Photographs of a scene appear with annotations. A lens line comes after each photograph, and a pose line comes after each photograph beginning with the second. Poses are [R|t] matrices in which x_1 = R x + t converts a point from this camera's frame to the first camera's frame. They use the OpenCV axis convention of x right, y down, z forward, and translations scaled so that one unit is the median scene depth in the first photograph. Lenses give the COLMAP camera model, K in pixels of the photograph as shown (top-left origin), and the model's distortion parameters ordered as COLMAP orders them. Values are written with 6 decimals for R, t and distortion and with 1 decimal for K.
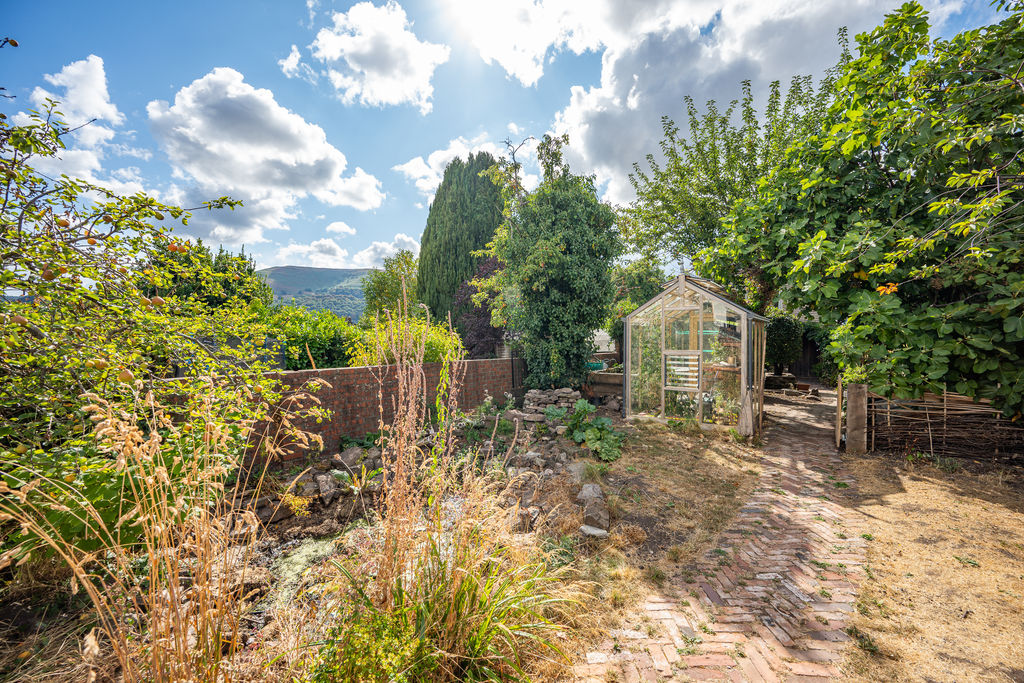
lens RADIAL K [[426.7, 0, 512.0], [0, 426.7, 341.5], [0, 0, 1]] dist [0.019639, 0.000015]
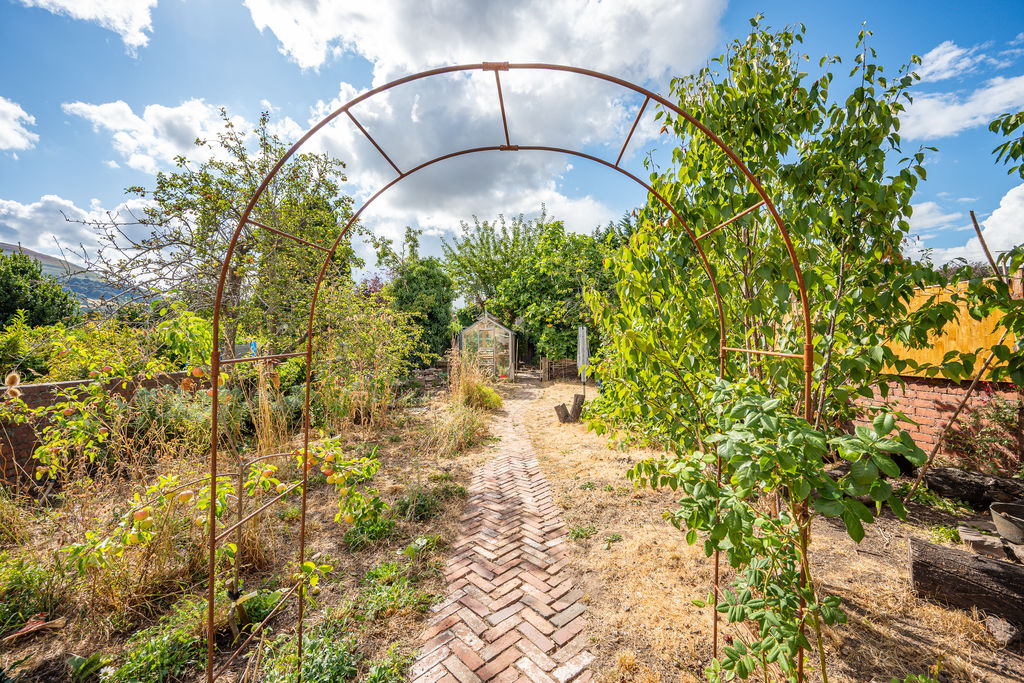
lens RADIAL K [[426.7, 0, 512.0], [0, 426.7, 341.5], [0, 0, 1]] dist [0.019639, 0.000015]
pose [[0.841466, -0.002333, 0.540305, -0.508290], [0.006686, 0.999959, -0.006095, 0.004093], [-0.540269, 0.008742, 0.841447, -0.703976]]
